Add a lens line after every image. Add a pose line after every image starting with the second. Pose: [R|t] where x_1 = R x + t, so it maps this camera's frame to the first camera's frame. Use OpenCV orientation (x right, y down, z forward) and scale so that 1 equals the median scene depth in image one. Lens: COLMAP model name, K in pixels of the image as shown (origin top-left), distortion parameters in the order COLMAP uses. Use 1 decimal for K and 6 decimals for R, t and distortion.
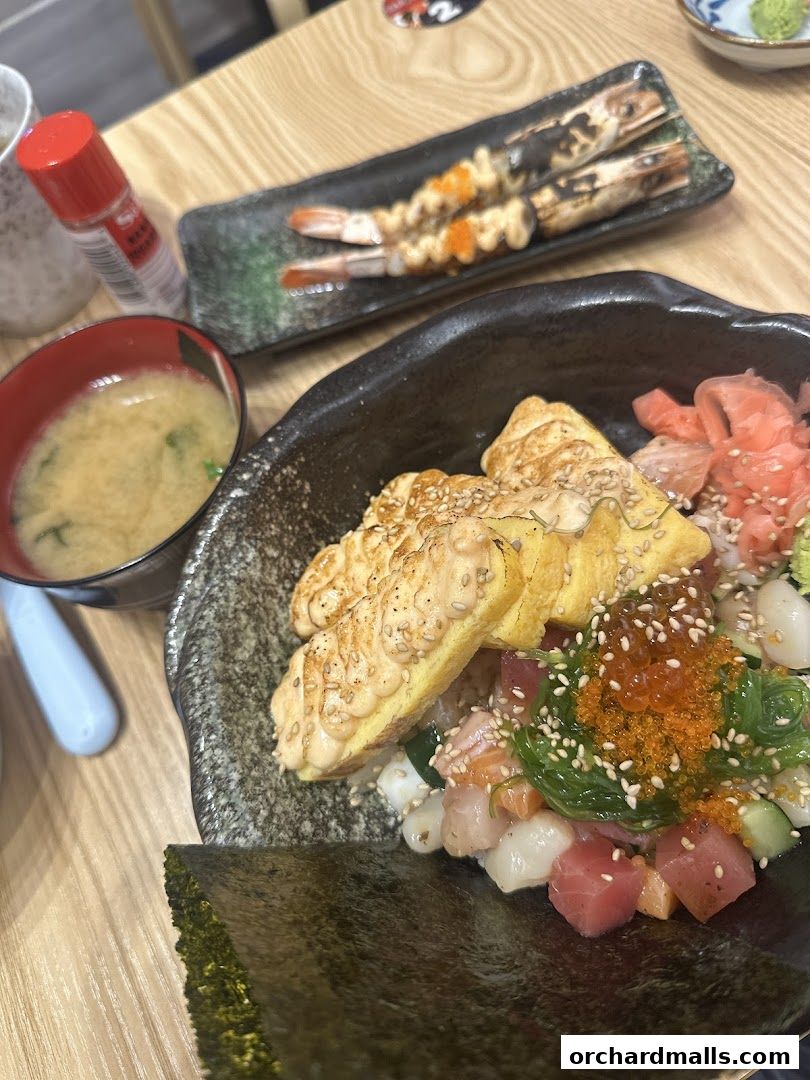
lens RADIAL K [[628.5, 0, 405.0], [0, 628.5, 540.0], [0, 0, 1]] dist [0.002080, 0.000436]
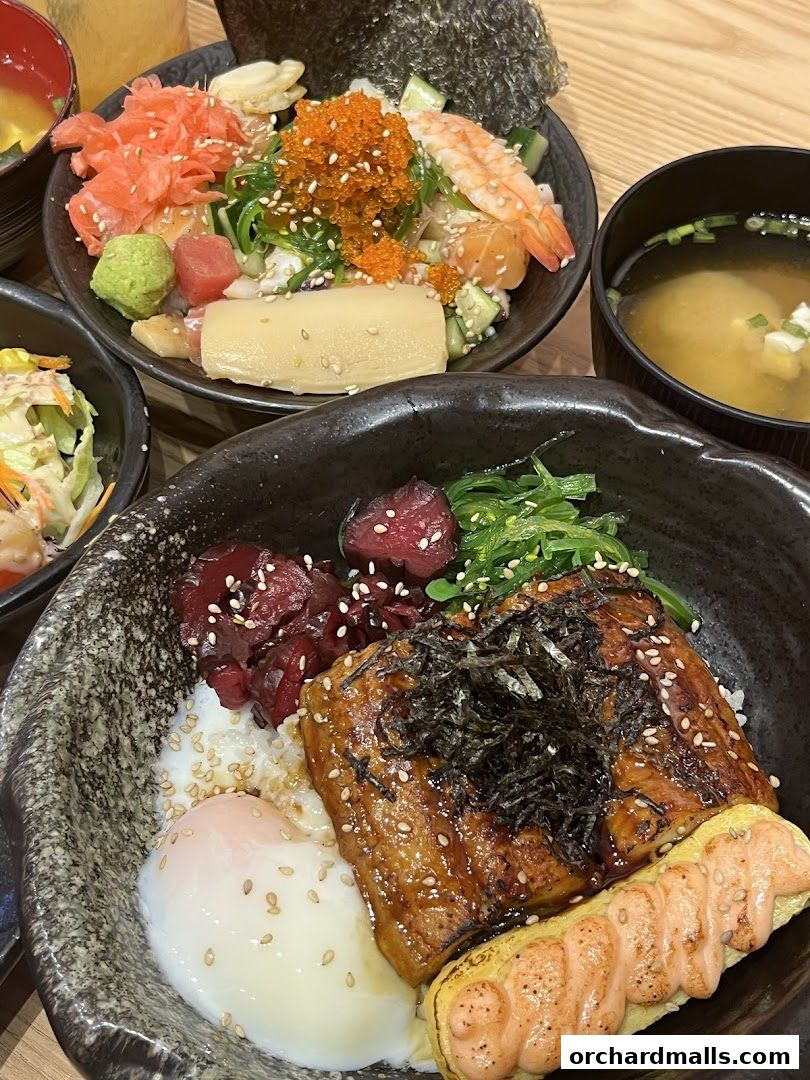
lens RADIAL K [[628.5, 0, 405.0], [0, 628.5, 540.0], [0, 0, 1]] dist [0.002080, 0.000436]
pose [[0.984764, 0.148670, 0.090200, 0.031719], [-0.135959, 0.981658, -0.133655, -0.034932], [-0.108416, 0.119355, 0.986915, 0.136029]]
